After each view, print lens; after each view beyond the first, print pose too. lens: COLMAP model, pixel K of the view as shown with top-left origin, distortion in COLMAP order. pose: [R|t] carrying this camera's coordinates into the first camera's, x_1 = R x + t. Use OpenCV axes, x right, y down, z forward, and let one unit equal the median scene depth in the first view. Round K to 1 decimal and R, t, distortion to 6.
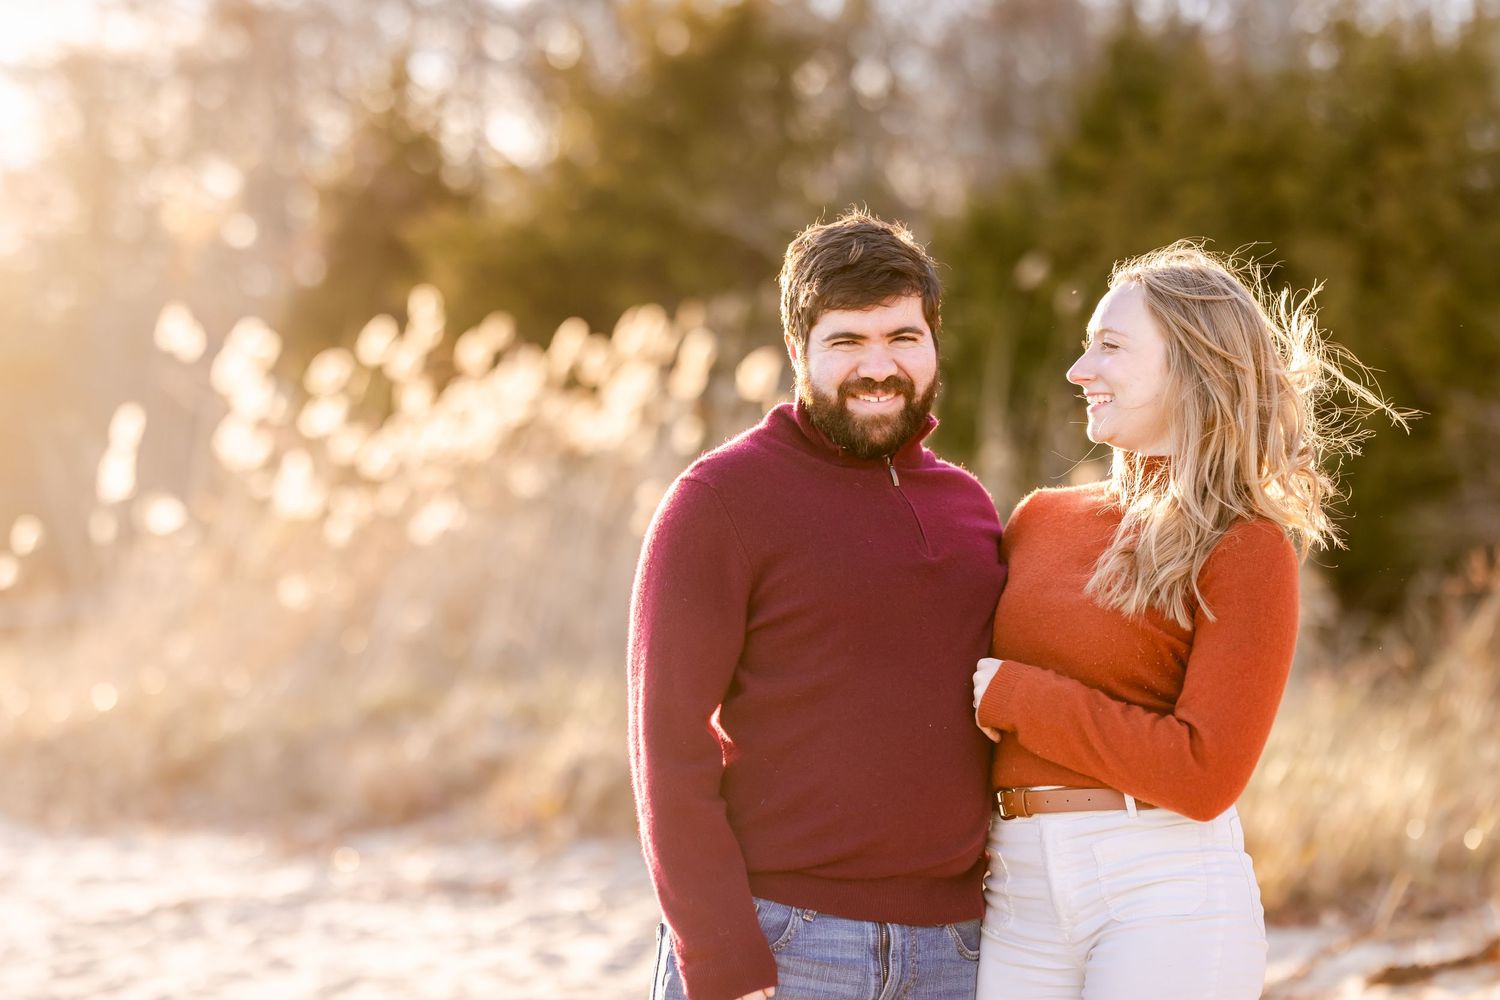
lens RADIAL K [[3598.5, 0, 750.0], [0, 3598.5, 500.0], [0, 0, 1]] dist [-0.029273, 0.106938]
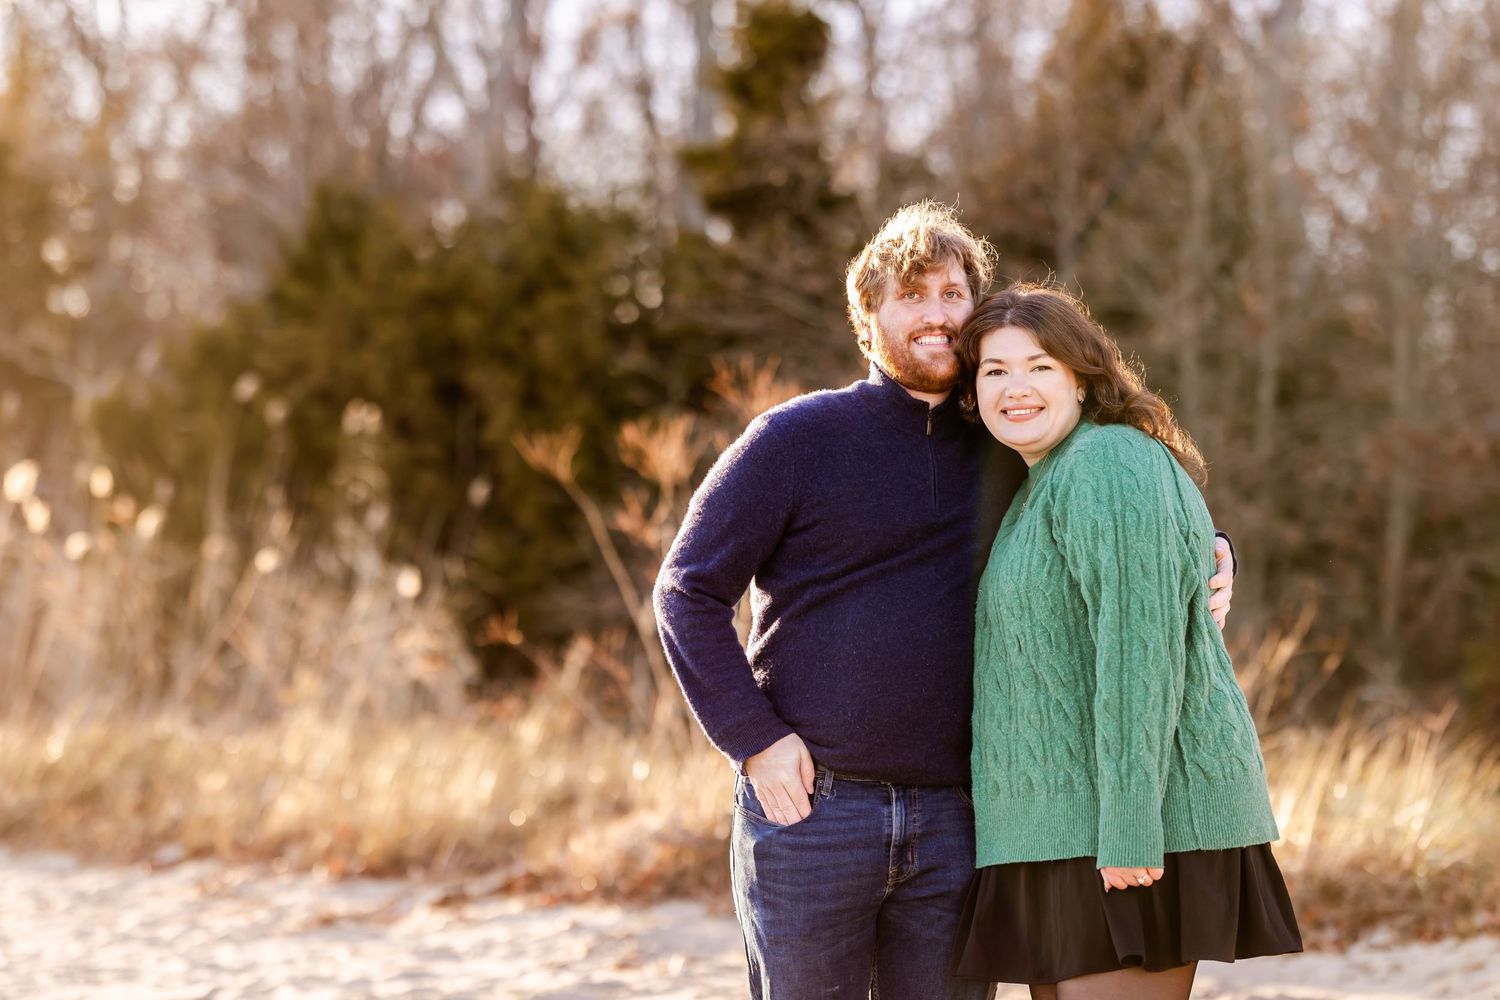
lens RADIAL K [[3598.5, 0, 750.0], [0, 3598.5, 500.0], [0, 0, 1]] dist [-0.029273, 0.106938]
pose [[0.979402, 0.003501, 0.201892, 0.000575], [0.001001, 0.999753, -0.022194, -0.000574], [-0.201920, 0.021939, 0.979156, -0.206784]]
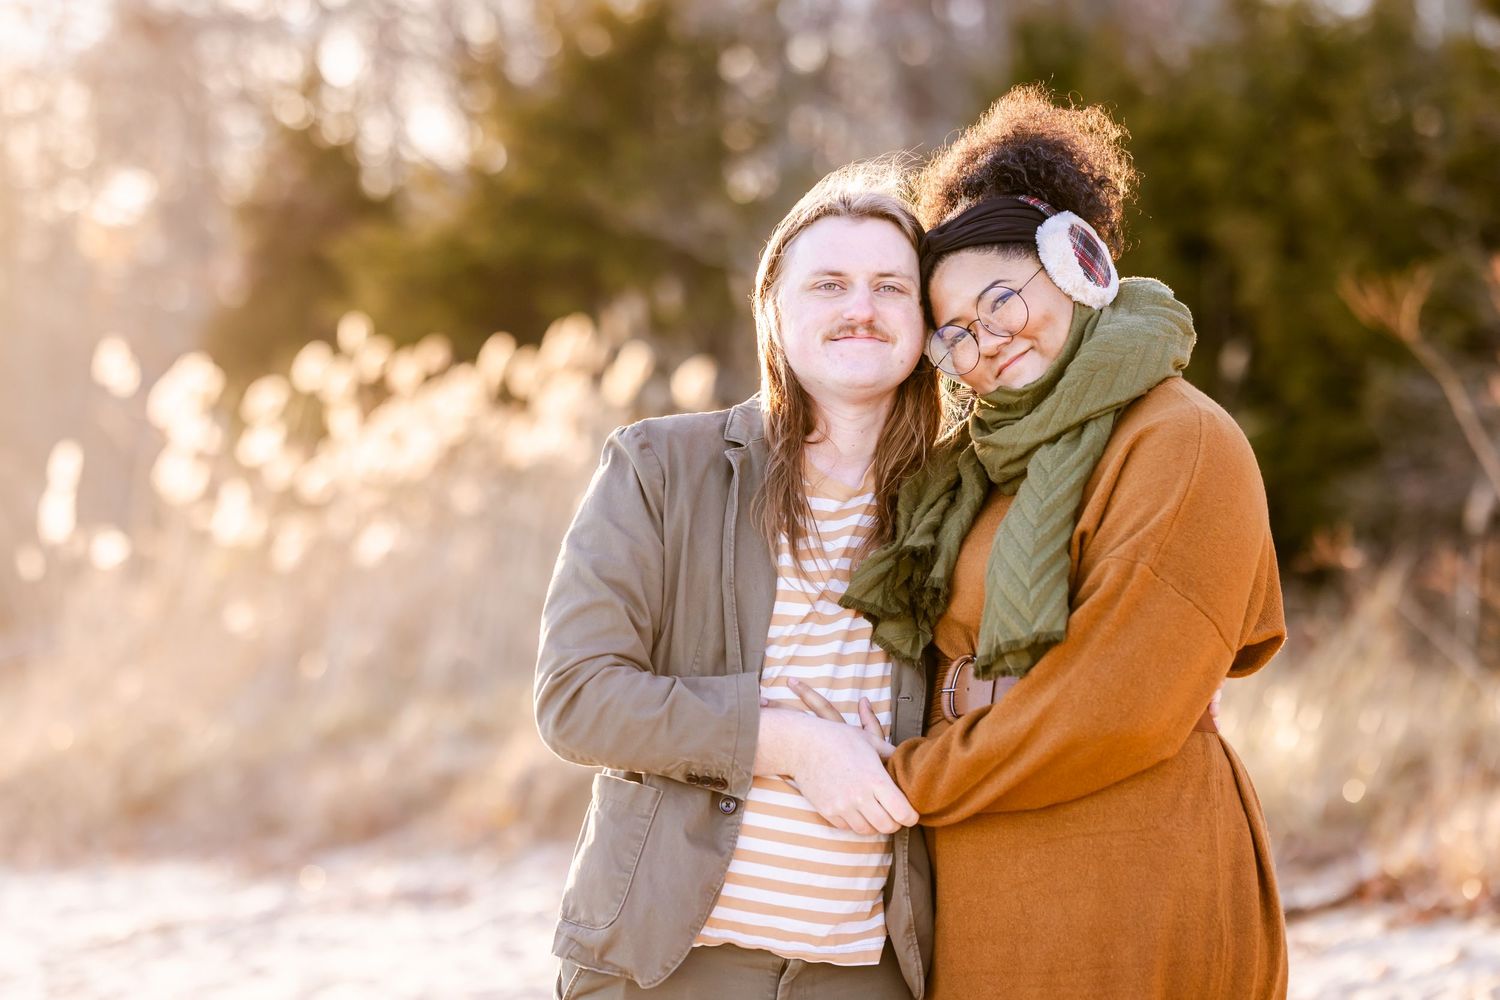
lens RADIAL K [[3851.5, 0, 750.0], [0, 3851.5, 500.0], [0, 0, 1]] dist [-0.482164, 8.122846]
pose [[0.998359, -0.056167, 0.011135, 0.005371], [0.056132, 0.998418, 0.003395, -0.003920], [-0.011308, -0.002765, 0.999932, -0.073428]]
